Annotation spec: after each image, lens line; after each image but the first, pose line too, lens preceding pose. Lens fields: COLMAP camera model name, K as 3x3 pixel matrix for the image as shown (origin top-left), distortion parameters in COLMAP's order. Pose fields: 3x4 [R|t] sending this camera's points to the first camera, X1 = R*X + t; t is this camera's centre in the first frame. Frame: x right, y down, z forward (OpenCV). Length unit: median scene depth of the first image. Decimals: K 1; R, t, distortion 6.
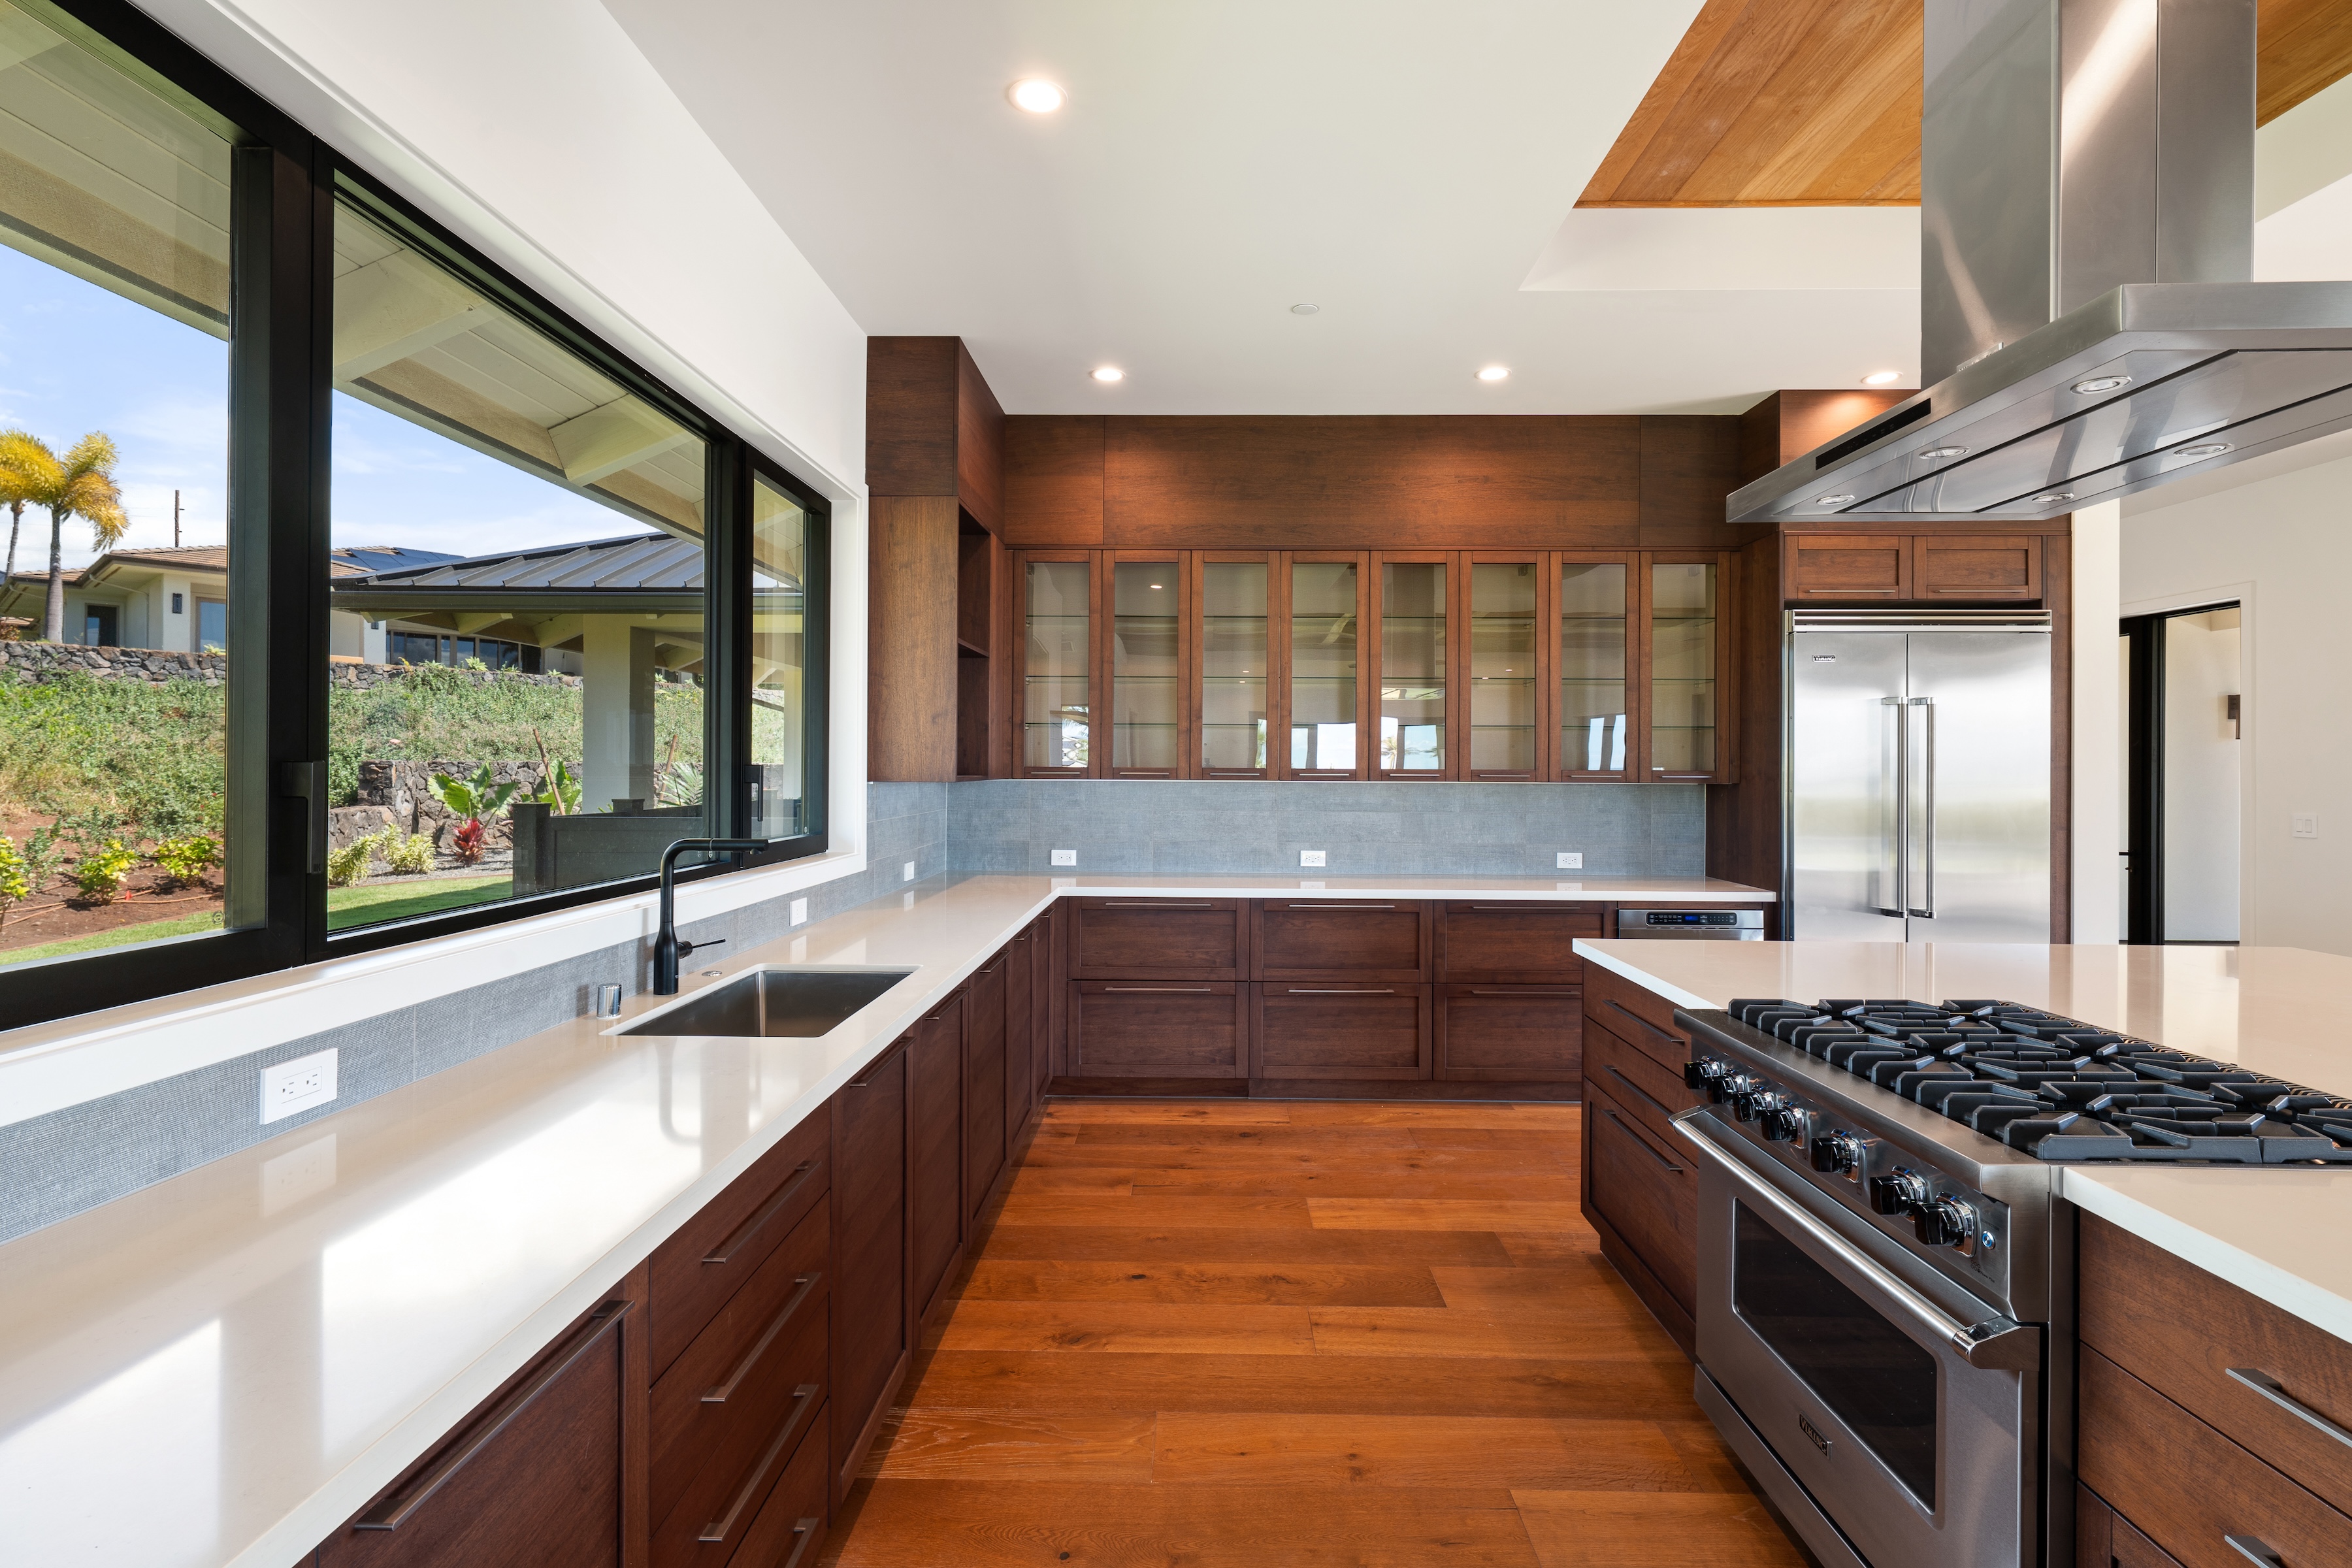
lens RADIAL K [[1078.2, 0, 1179.0], [0, 1078.2, 763.2], [0, 0, 1]] dist [-0.000561, 0.000066]
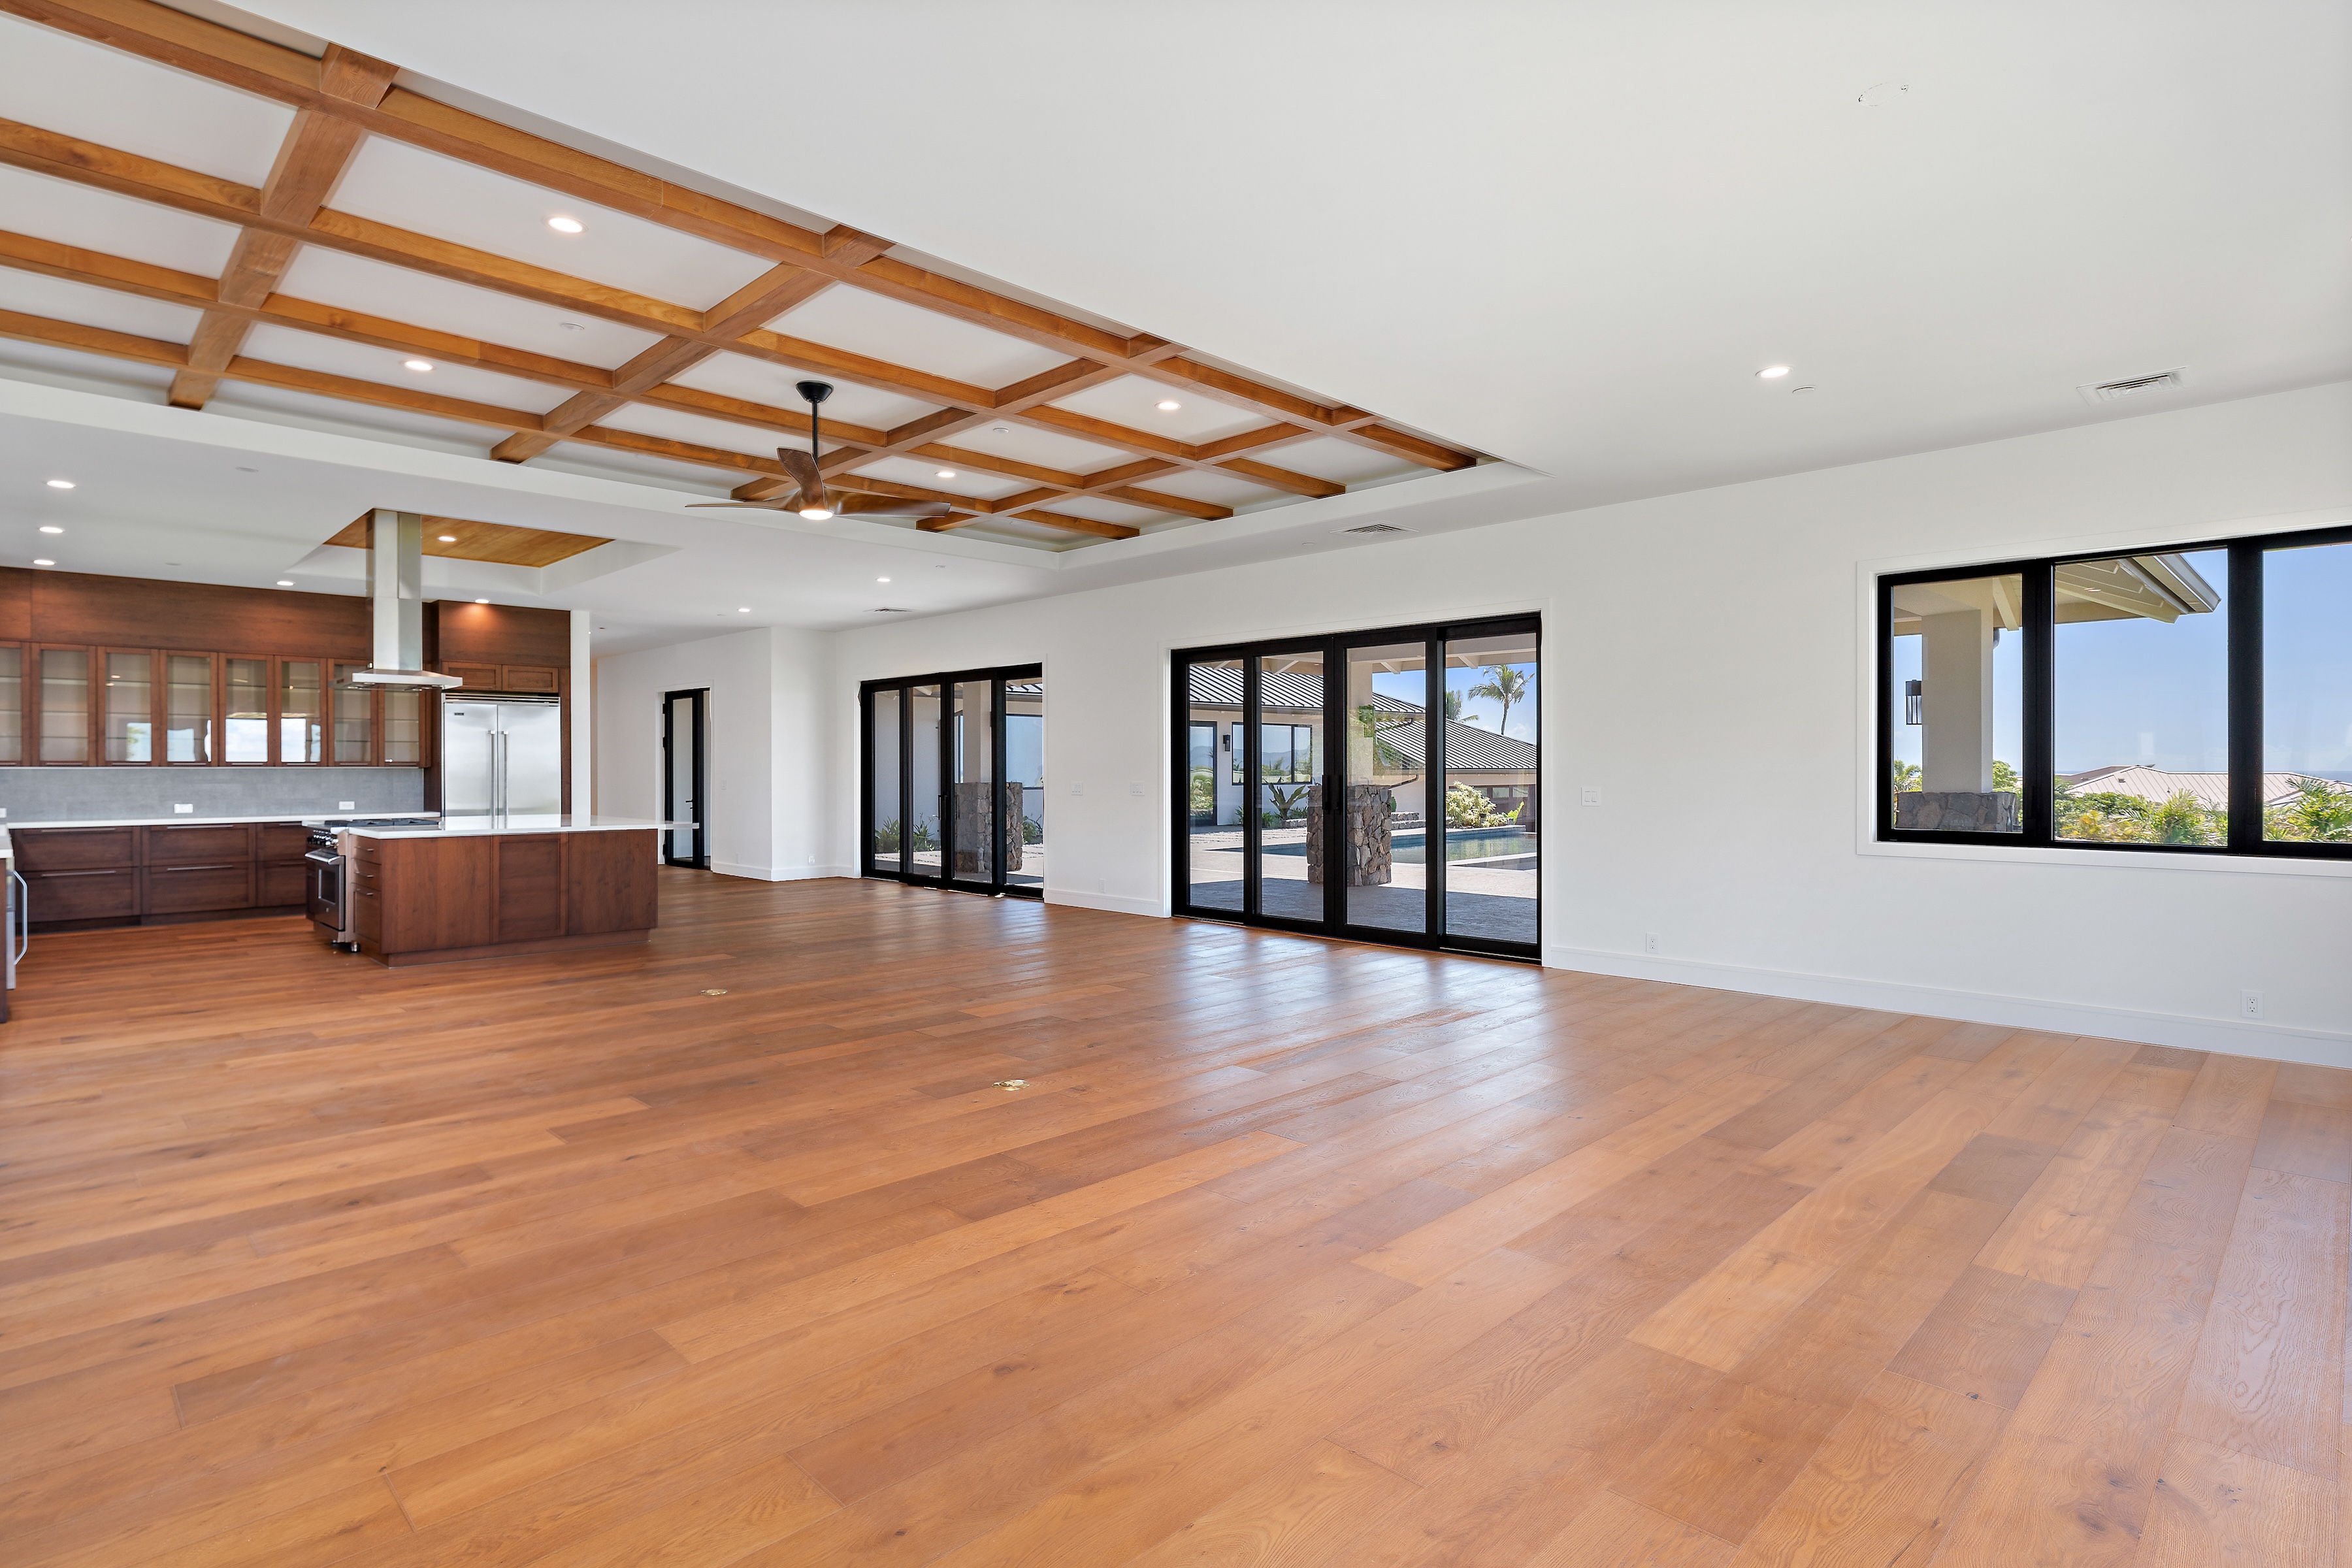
lens RADIAL K [[1184.4, 0, 1209.1], [0, 1184.4, 767.6], [0, 0, 1]] dist [-0.000273, -0.000840]
pose [[0.680586, -0.007004, 0.732635, -0.187409], [0.007926, 0.999966, 0.002197, 0.027450], [-0.732625, 0.004311, 0.680618, -1.887079]]
